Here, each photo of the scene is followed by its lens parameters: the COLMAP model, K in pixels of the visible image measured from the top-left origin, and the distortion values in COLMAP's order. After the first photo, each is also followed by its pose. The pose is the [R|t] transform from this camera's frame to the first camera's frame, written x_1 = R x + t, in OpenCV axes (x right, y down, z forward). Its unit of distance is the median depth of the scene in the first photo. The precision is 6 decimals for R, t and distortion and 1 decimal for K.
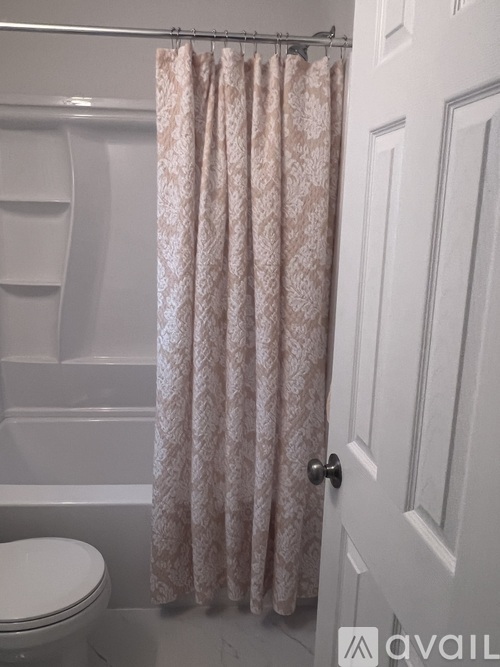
lens RADIAL K [[510.3, 0, 236.9], [0, 510.3, 309.5], [0, 0, 1]] dist [0.004543, -0.008523]
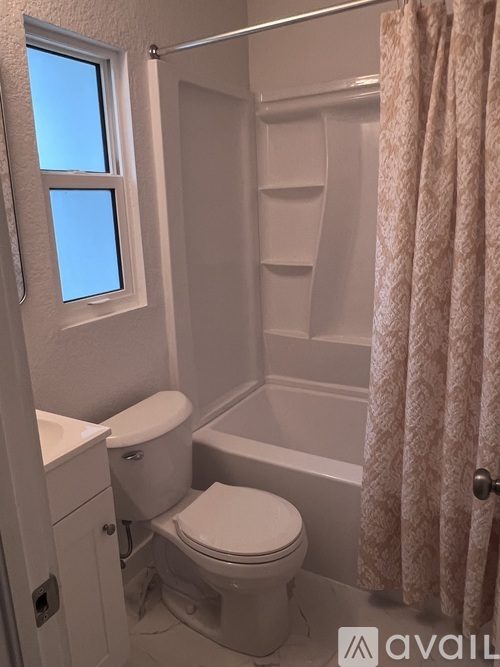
lens RADIAL K [[510.3, 0, 236.9], [0, 510.3, 309.5], [0, 0, 1]] dist [0.004543, -0.008523]
pose [[0.821537, 0.054727, -0.567523, 0.183611], [-0.038305, 0.998432, 0.040830, 0.009013], [0.568868, -0.011805, 0.822344, 0.057460]]
